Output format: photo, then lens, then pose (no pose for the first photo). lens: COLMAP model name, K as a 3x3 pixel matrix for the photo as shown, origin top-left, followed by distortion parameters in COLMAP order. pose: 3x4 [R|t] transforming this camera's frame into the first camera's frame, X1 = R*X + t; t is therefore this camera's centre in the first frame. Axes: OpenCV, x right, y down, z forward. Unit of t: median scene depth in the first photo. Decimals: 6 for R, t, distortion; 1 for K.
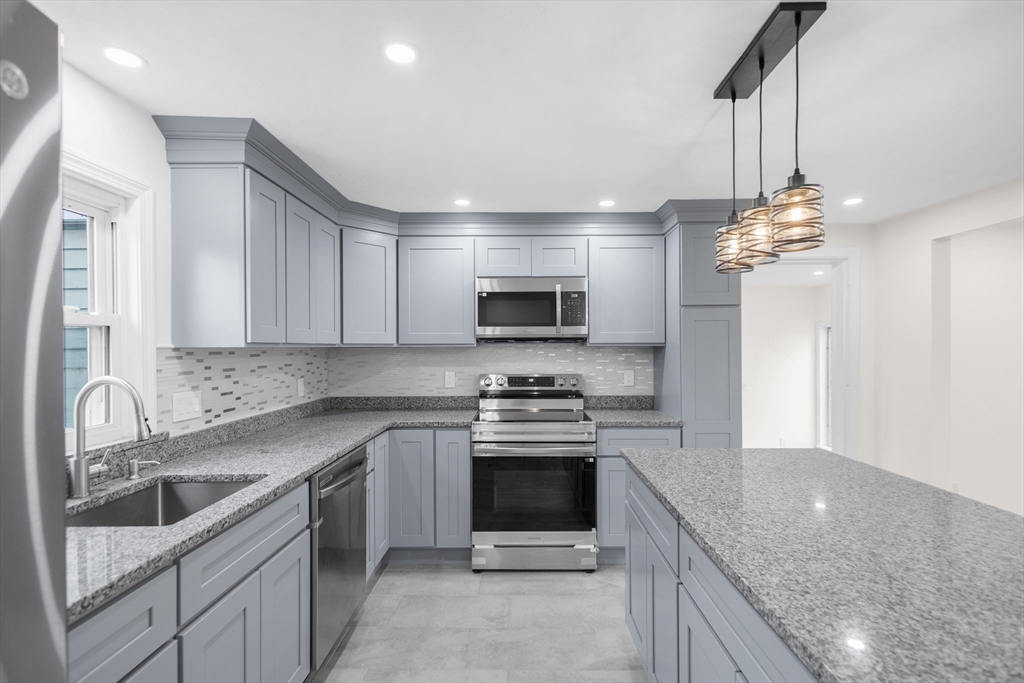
lens RADIAL K [[467.2, 0, 513.4], [0, 467.2, 349.1], [0, 0, 1]] dist [0.000313, 0.000006]
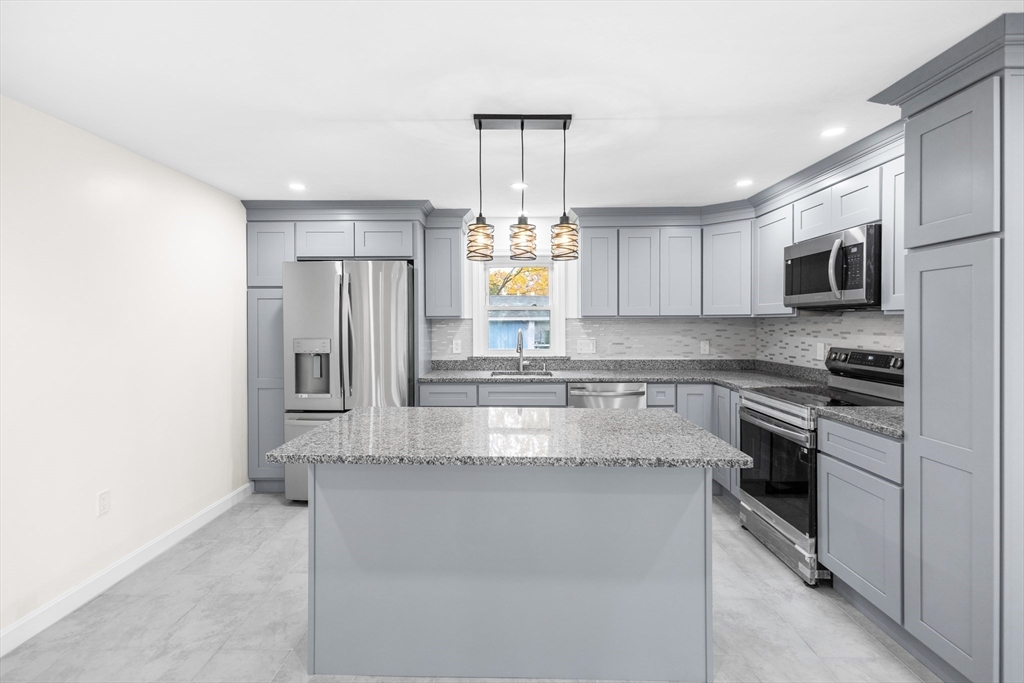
lens RADIAL K [[473.8, 0, 512.6], [0, 473.8, 322.2], [0, 0, 1]] dist [-0.000854, -0.000132]
pose [[0.015030, 0.003923, -0.999879, 0.997461], [0.002472, 0.999989, 0.003961, 0.001840], [0.999884, -0.002531, 0.015020, 0.457490]]
